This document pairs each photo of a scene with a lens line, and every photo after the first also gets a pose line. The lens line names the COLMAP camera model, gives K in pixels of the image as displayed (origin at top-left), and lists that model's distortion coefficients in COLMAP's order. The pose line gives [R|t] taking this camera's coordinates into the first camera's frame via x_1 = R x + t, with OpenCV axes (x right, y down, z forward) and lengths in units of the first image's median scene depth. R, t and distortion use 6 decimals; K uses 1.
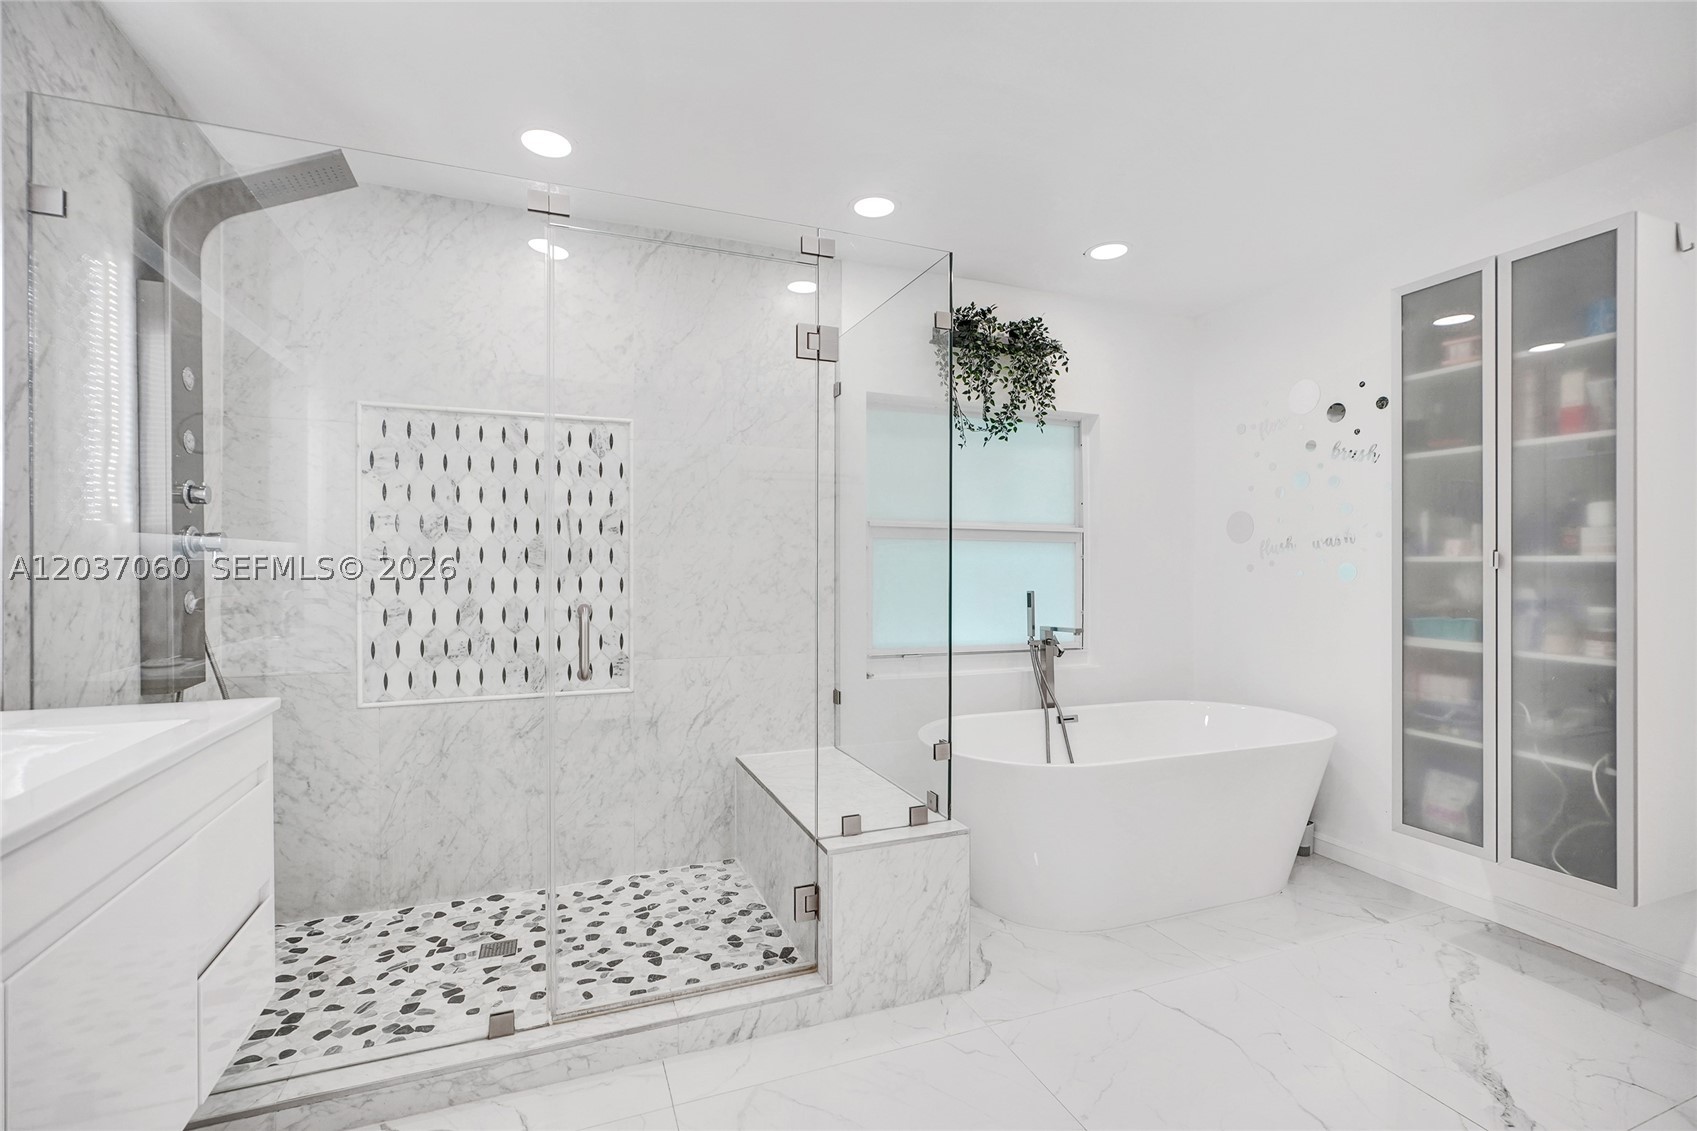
lens RADIAL K [[753.2, 0, 843.6], [0, 753.2, 566.4], [0, 0, 1]] dist [-0.011351, 0.005633]
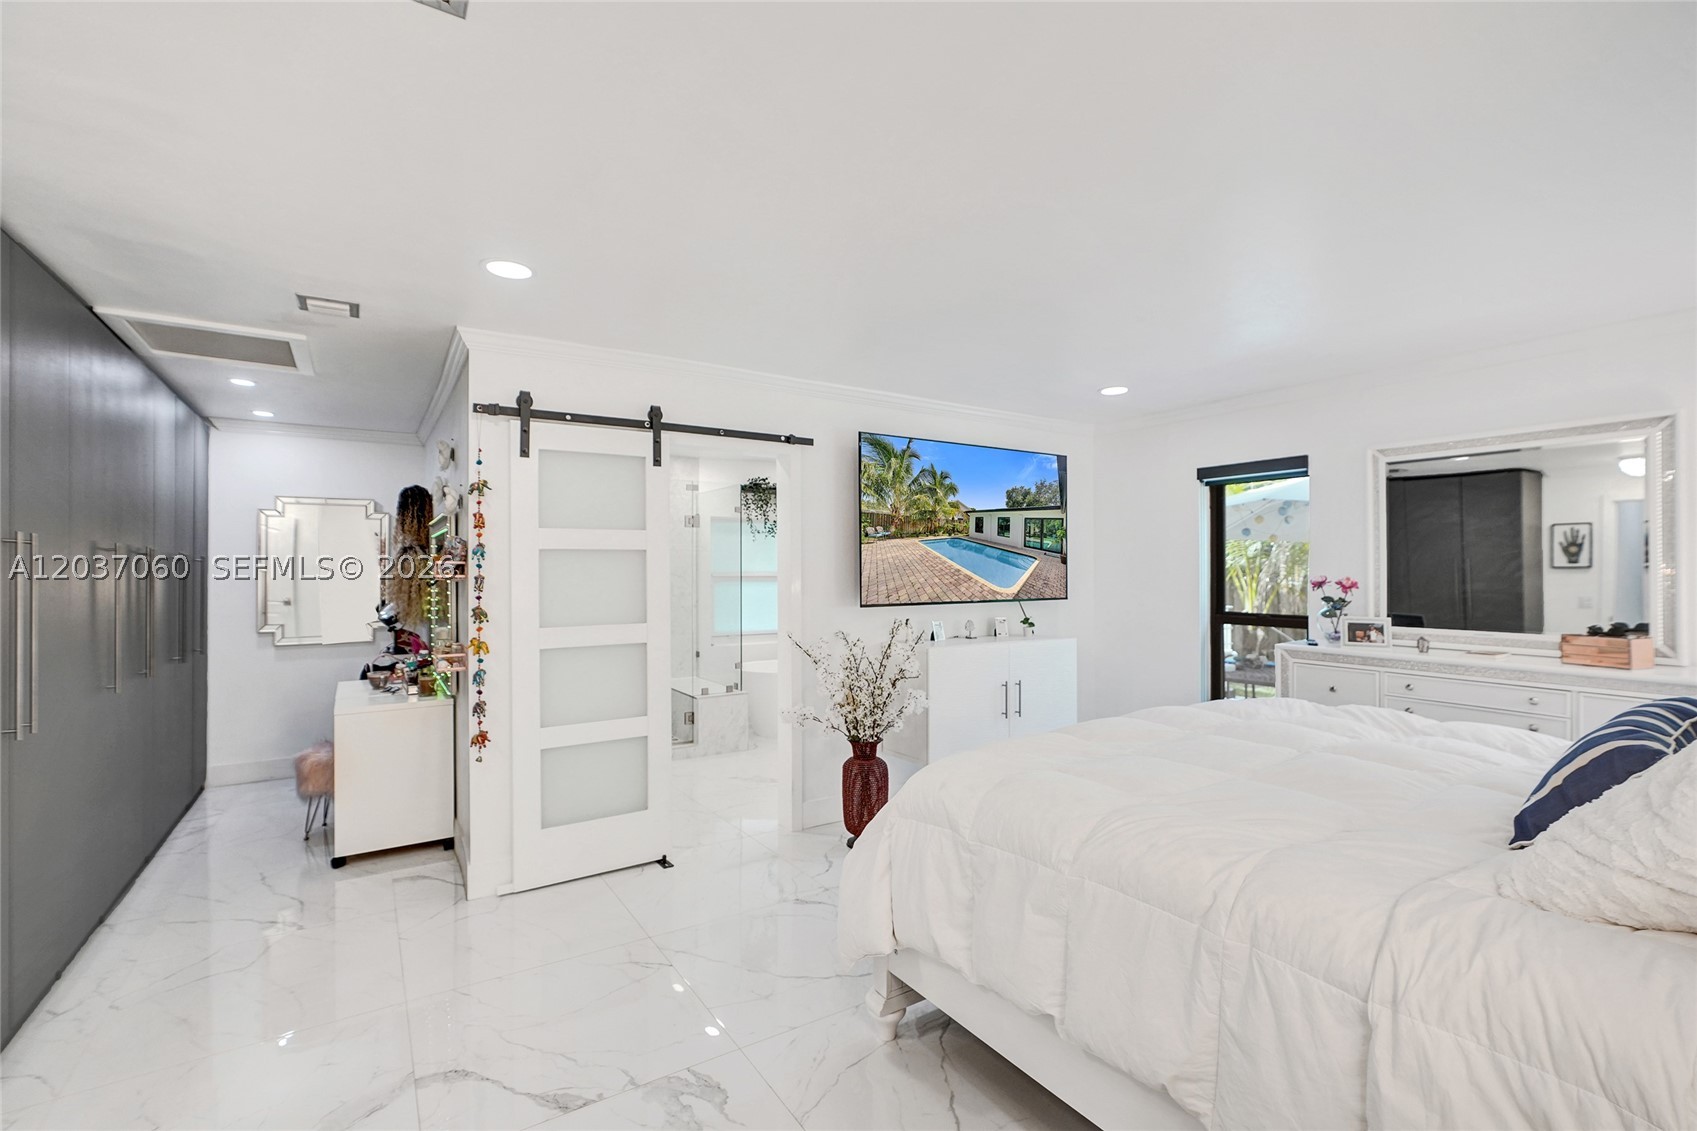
lens RADIAL K [[753.2, 0, 860.6], [0, 753.2, 569.8], [0, 0, 1]] dist [-0.011351, 0.005633]
pose [[0.976084, -0.008145, 0.217240, -0.024371], [0.008011, 0.999967, 0.001497, -0.092390], [-0.217245, 0.000279, 0.976117, -1.558239]]
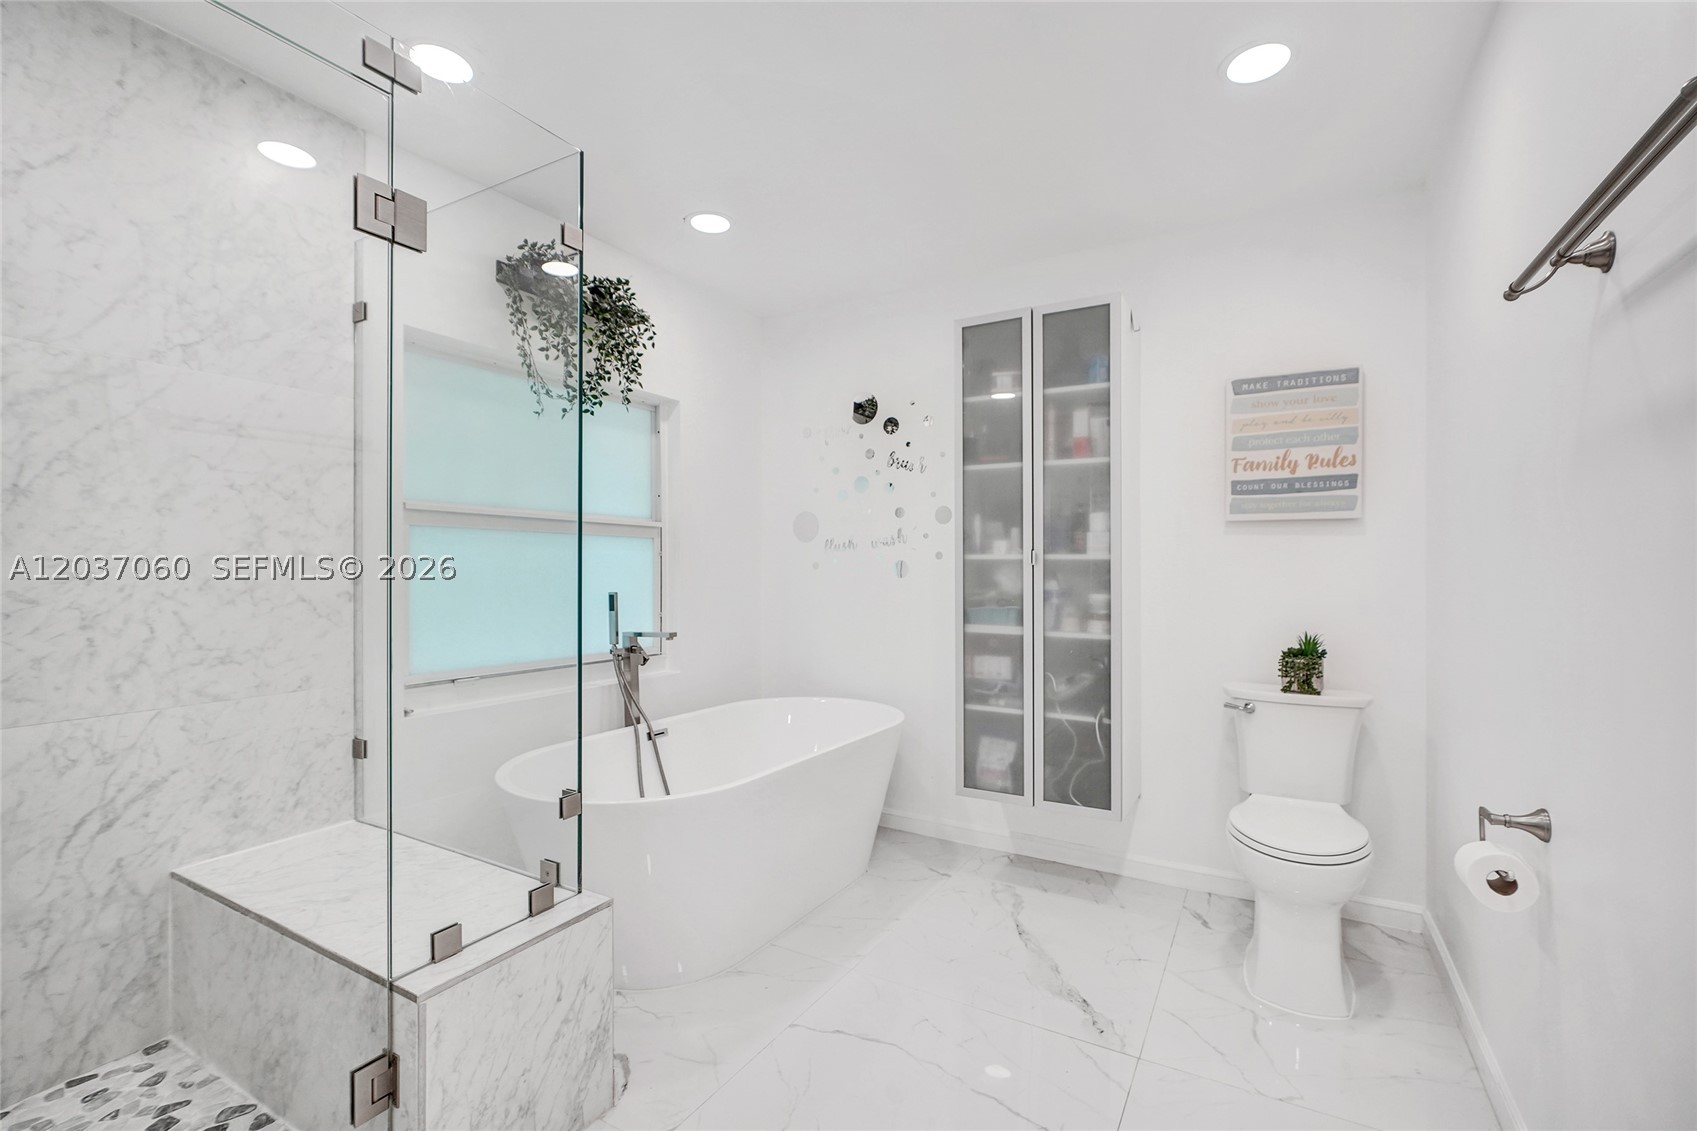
lens RADIAL K [[753.2, 0, 854.1], [0, 753.2, 565.8], [0, 0, 1]] dist [-0.011351, 0.005633]
pose [[0.782438, -0.000372, 0.622728, -0.101913], [0.001672, 0.999997, -0.001504, 0.005348], [-0.622726, 0.002218, 0.782437, 0.200436]]
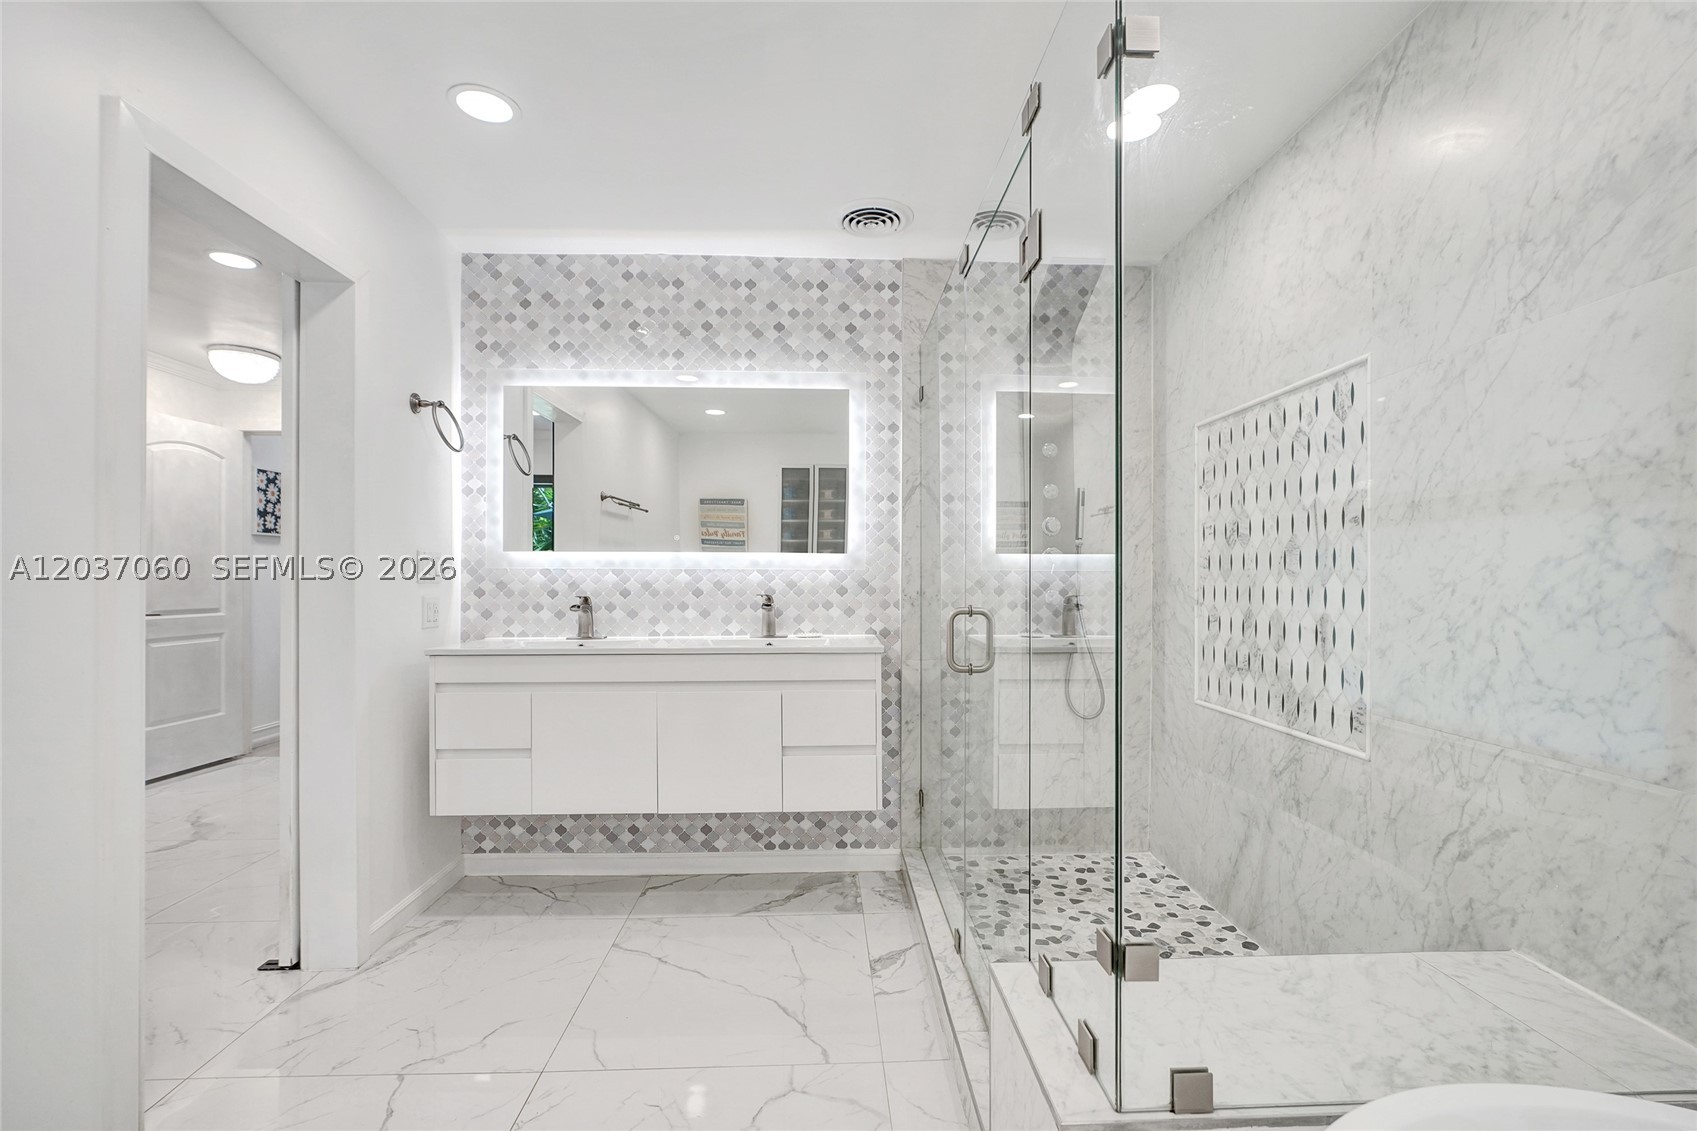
lens RADIAL K [[753.2, 0, 856.8], [0, 753.2, 563.8], [0, 0, 1]] dist [-0.011351, 0.005633]
pose [[-0.314749, -0.018486, -0.948995, 0.553618], [-0.004607, 0.999828, -0.017948, 0.007530], [0.949164, -0.001278, -0.314780, 0.870123]]
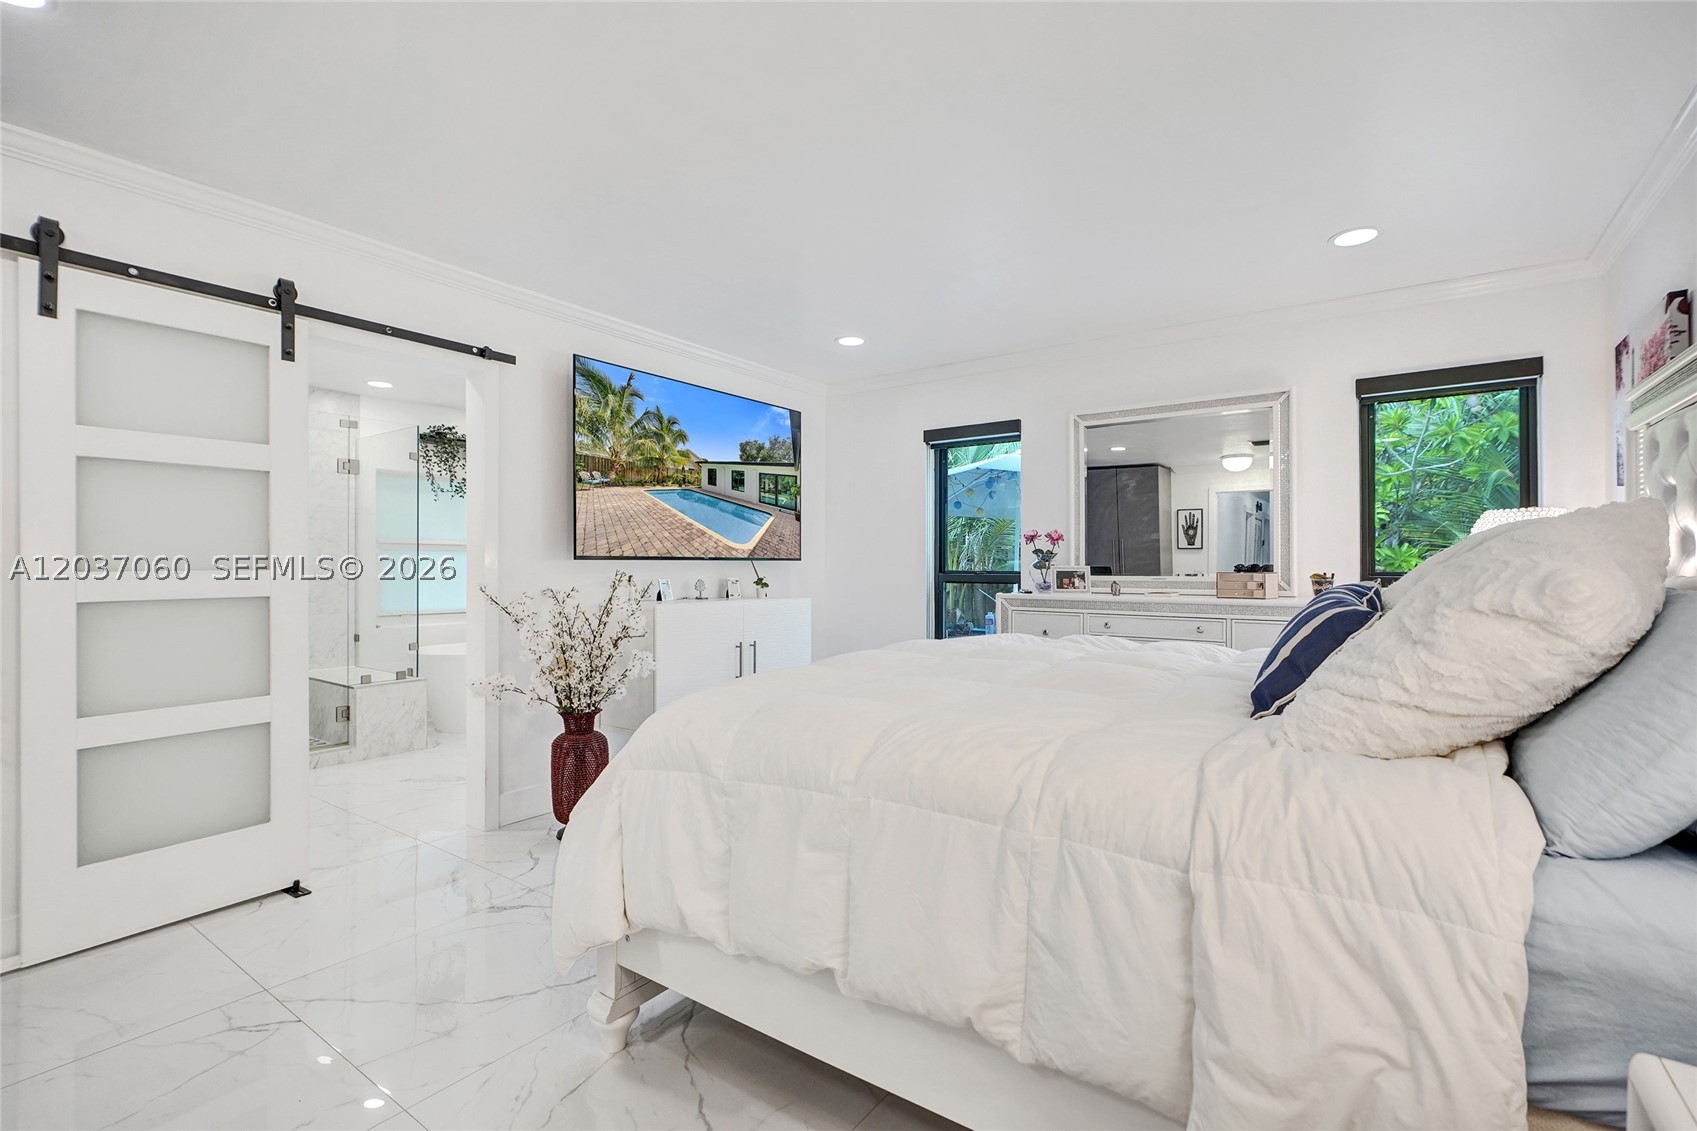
lens RADIAL K [[753.2, 0, 863.0], [0, 753.2, 559.4], [0, 0, 1]] dist [-0.011351, 0.005633]
pose [[0.829316, -0.002584, 0.558773, -0.007773], [0.006371, 0.999968, -0.004833, 0.001274], [-0.558743, 0.007568, 0.829306, -1.426458]]
